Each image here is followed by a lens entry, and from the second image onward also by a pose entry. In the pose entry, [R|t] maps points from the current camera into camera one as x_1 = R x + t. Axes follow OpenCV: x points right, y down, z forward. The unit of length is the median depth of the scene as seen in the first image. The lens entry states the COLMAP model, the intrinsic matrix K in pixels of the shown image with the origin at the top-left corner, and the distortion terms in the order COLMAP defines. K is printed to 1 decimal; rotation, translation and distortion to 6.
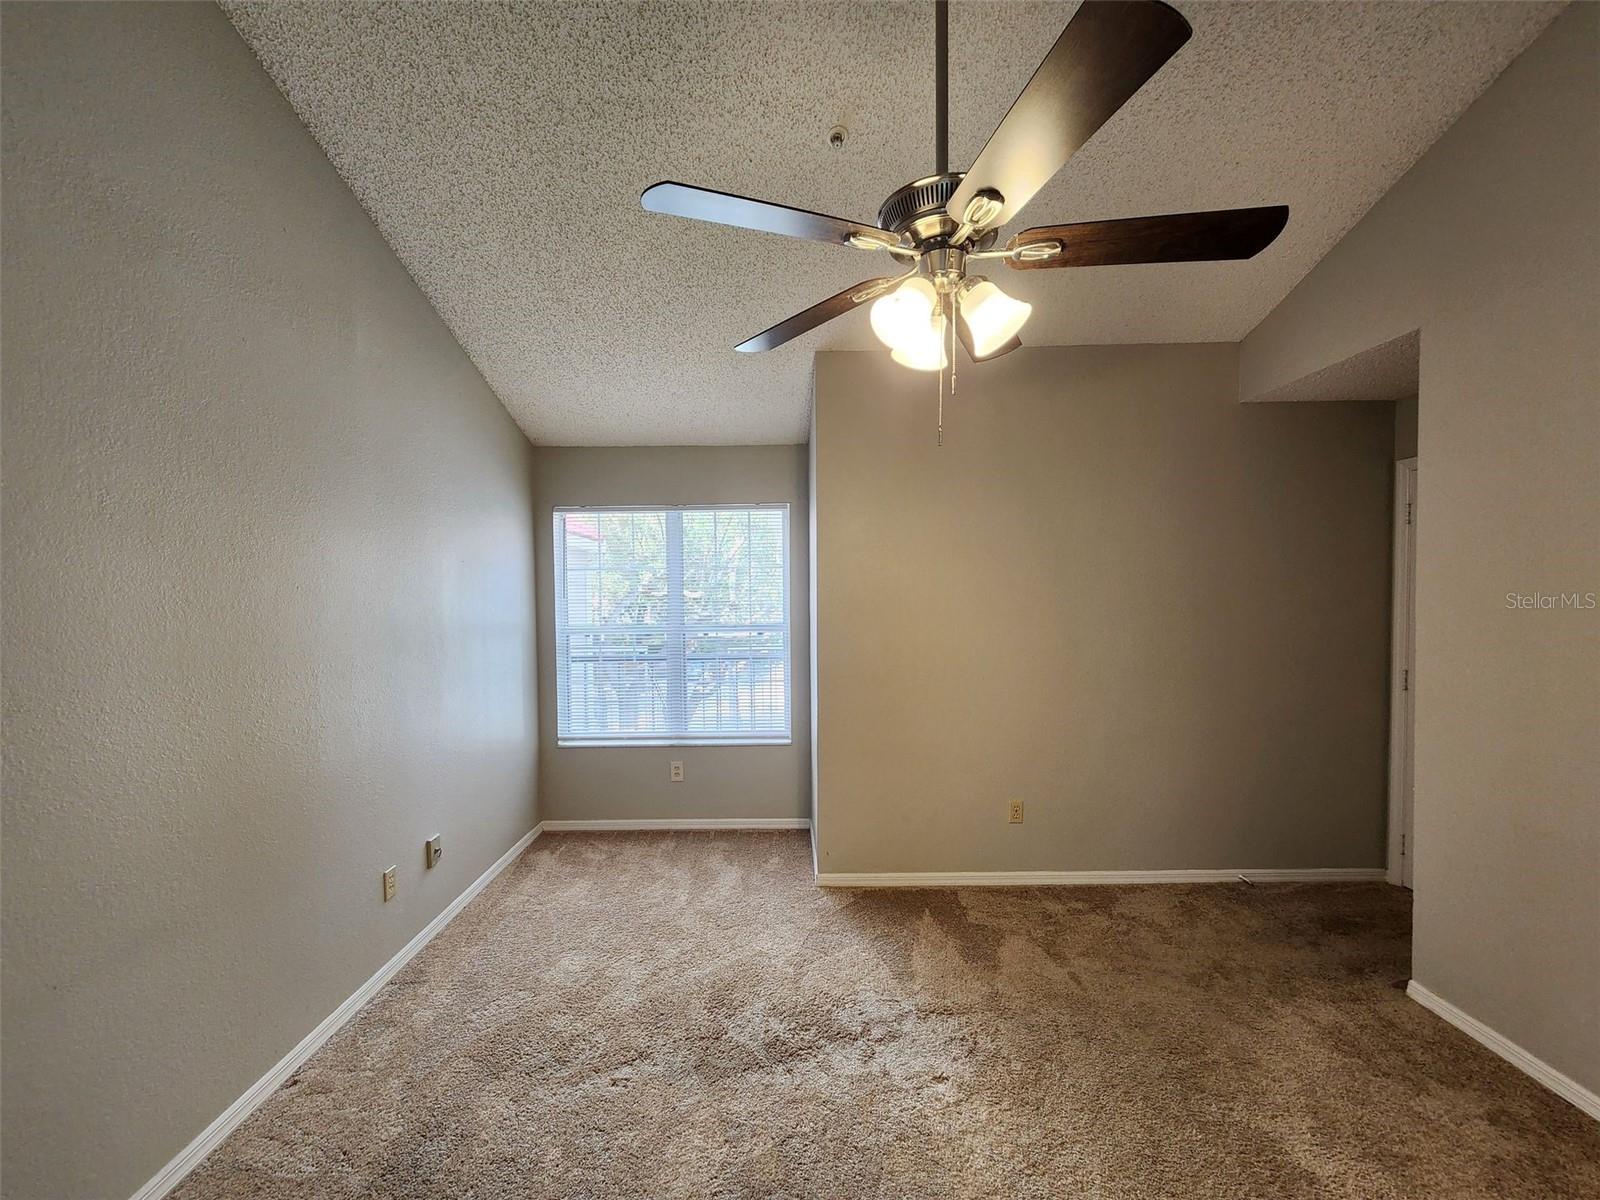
lens RADIAL K [[650.1, 0, 782.6], [0, 650.1, 608.5], [0, 0, 1]] dist [-0.001017, -0.000913]
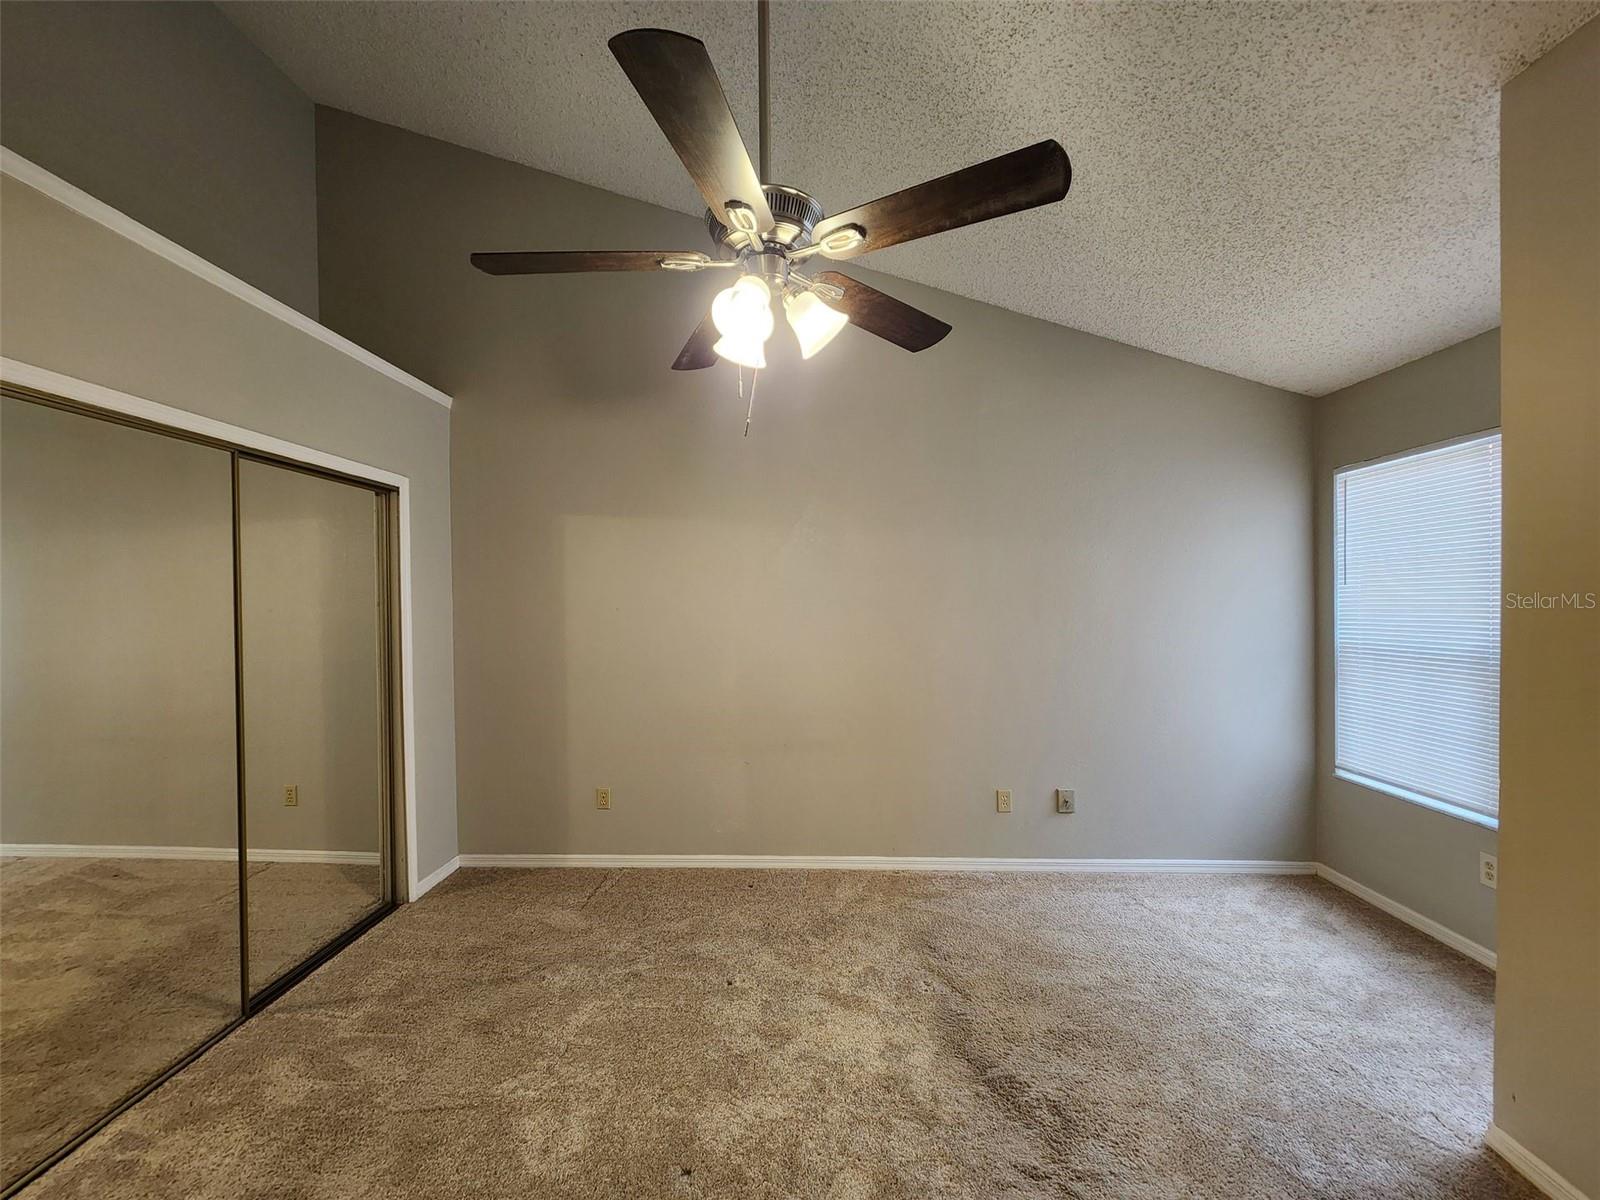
lens RADIAL K [[650.1, 0, 782.6], [0, 650.1, 608.5], [0, 0, 1]] dist [-0.001017, -0.000913]
pose [[-0.047377, 0.026018, -0.998538, 0.466362], [-0.008469, 0.999614, 0.026447, -0.002403], [0.998841, 0.009710, -0.047139, 0.378852]]
